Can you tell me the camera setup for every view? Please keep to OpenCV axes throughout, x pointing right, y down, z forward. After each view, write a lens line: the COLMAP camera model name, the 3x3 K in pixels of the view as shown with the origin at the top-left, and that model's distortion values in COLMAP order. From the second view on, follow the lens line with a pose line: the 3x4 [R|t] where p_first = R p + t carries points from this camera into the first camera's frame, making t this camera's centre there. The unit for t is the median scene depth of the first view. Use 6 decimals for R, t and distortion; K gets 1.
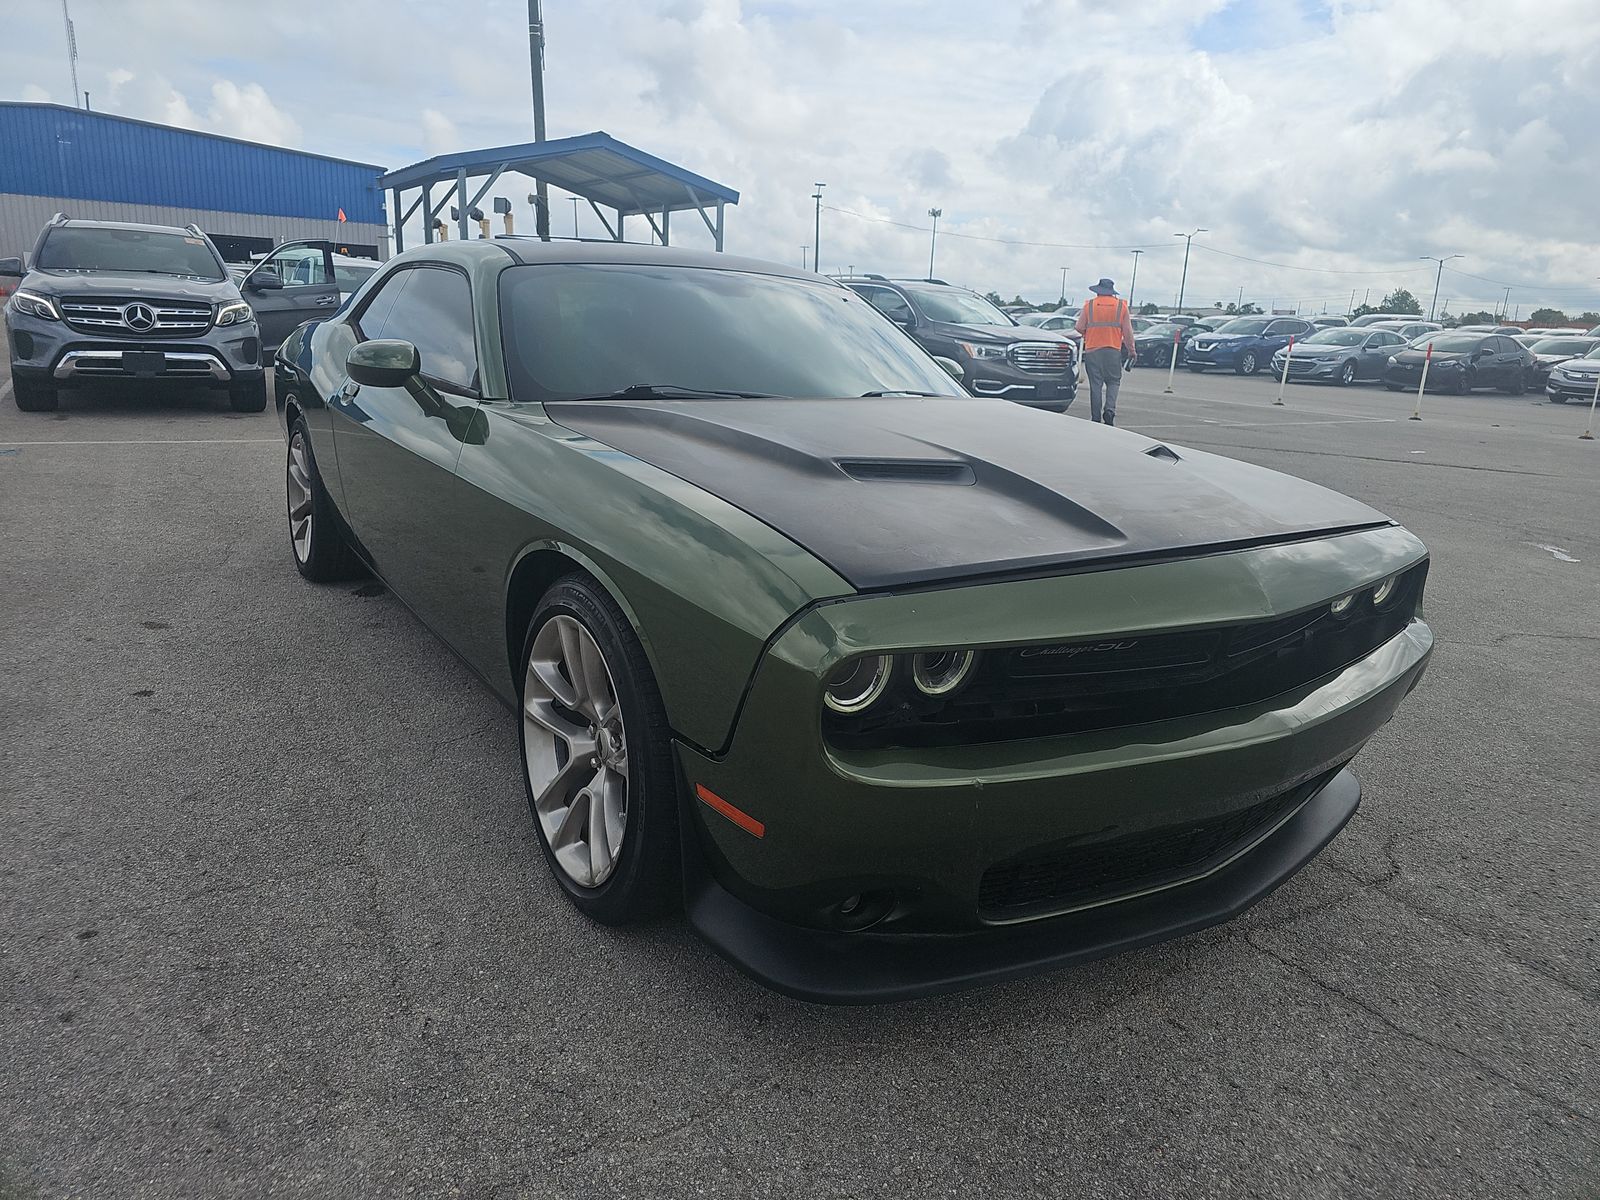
lens RADIAL K [[1071.7, 0, 801.6], [0, 1071.7, 580.2], [0, 0, 1]] dist [0.021095, -0.009139]
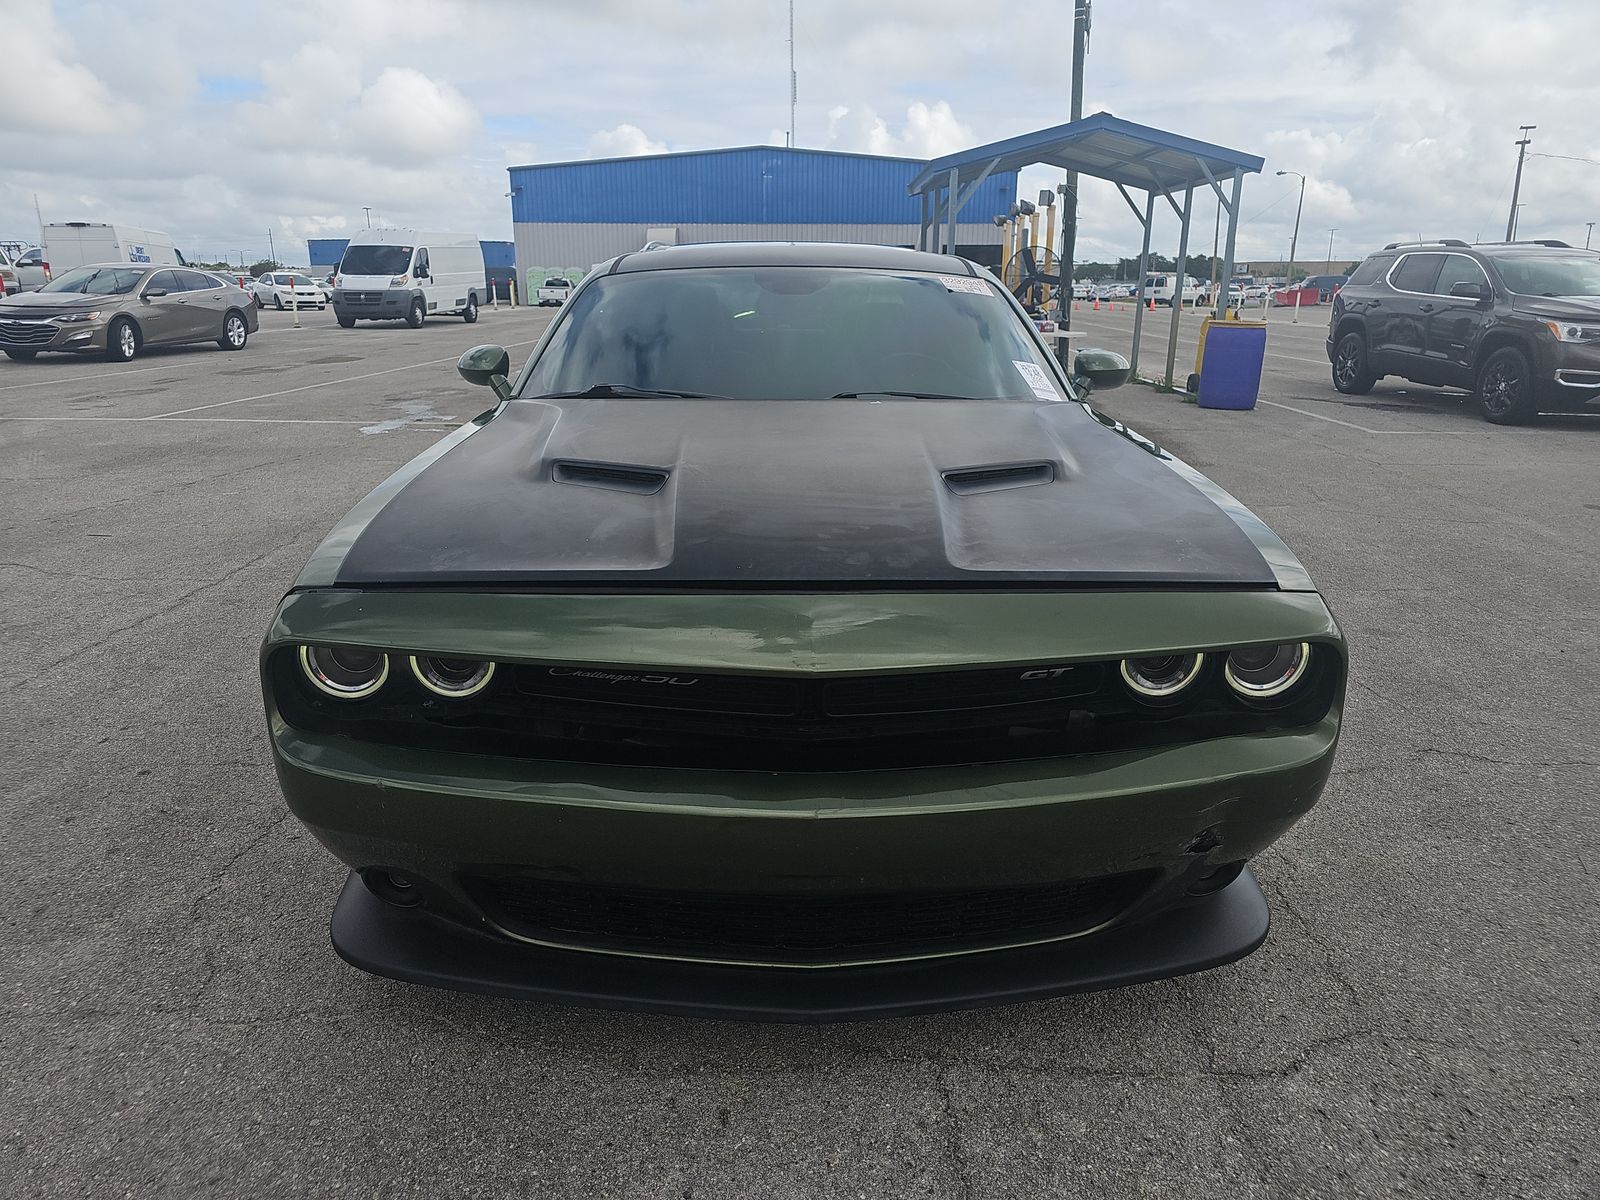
lens RADIAL K [[1077.4, 0, 801.2], [0, 1077.4, 592.3], [0, 0, 1]] dist [0.022160, -0.010135]
pose [[0.834794, 0.105050, -0.540447, 0.139571], [-0.095603, 0.994374, 0.045611, -0.010320], [0.542198, 0.013593, 0.840141, 0.048065]]
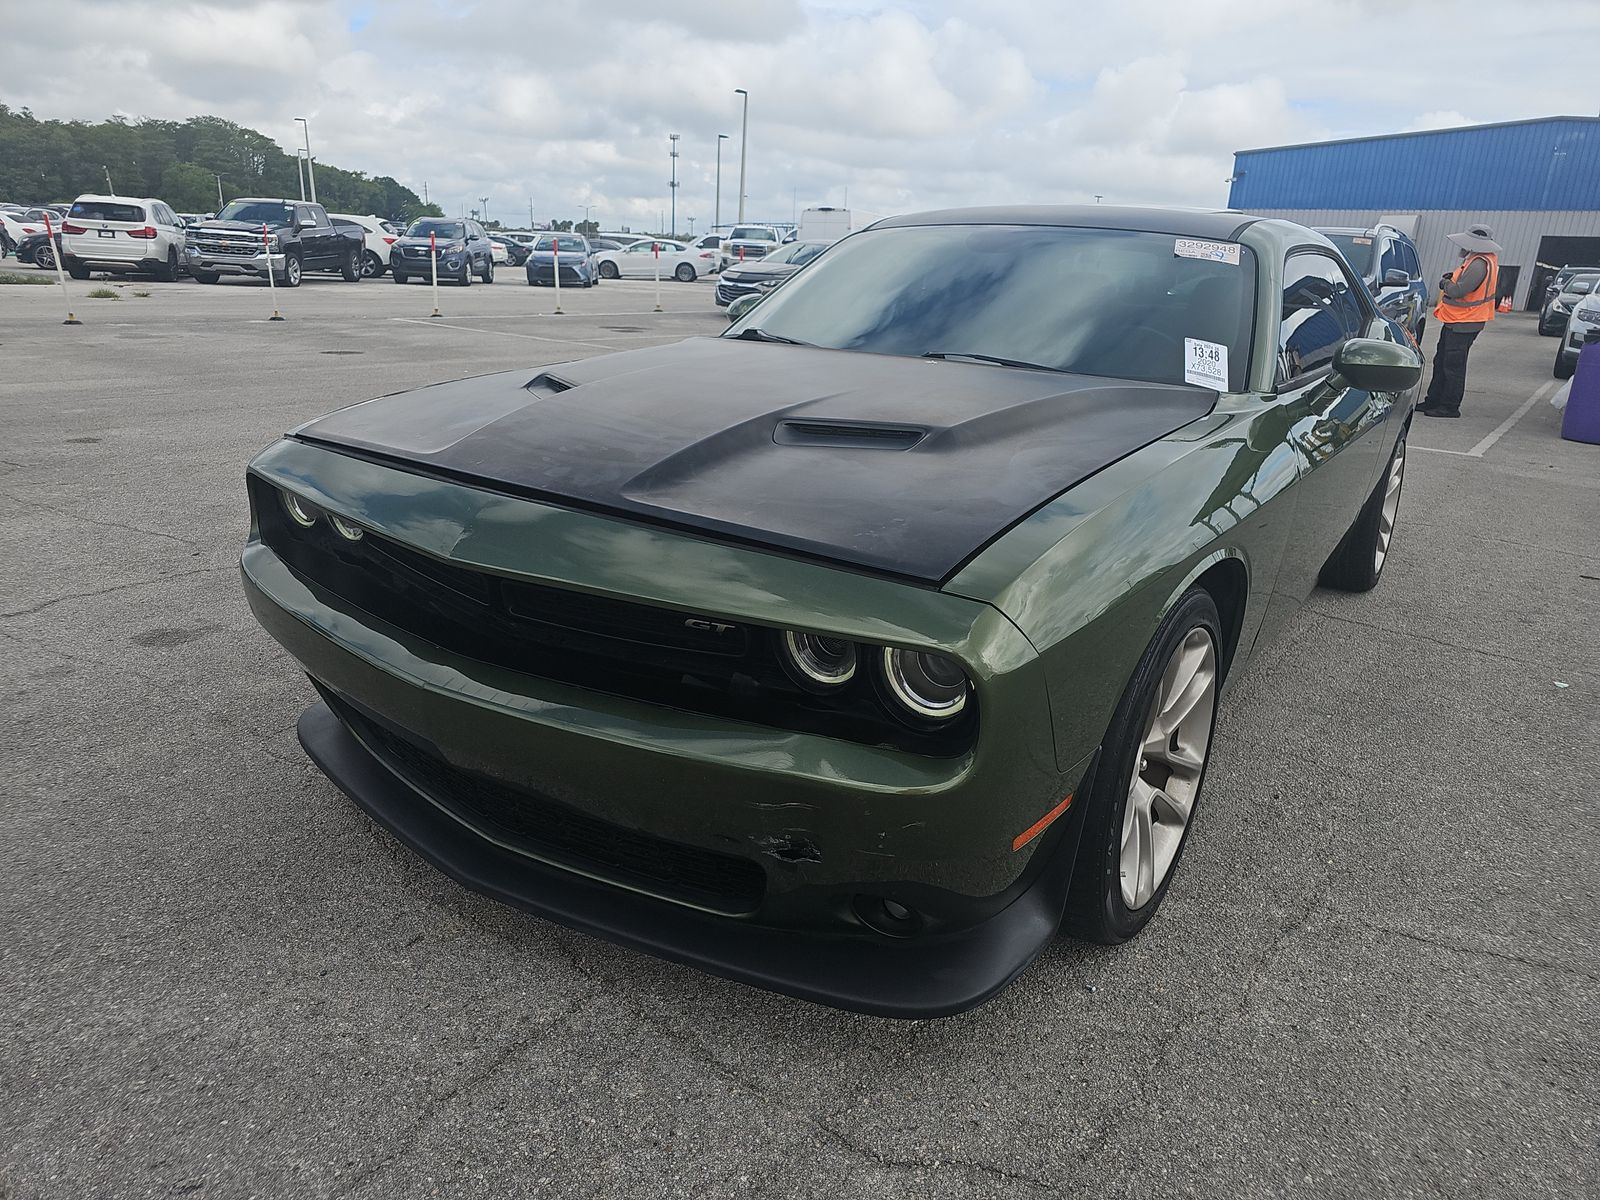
lens RADIAL K [[1077.4, 0, 801.2], [0, 1077.4, 592.3], [0, 0, 1]] dist [0.022160, -0.010135]
pose [[0.347730, 0.243769, -0.905351, 0.218790], [-0.250182, 0.954724, 0.160972, -0.025383], [0.903600, 0.170527, 0.392973, 0.145964]]
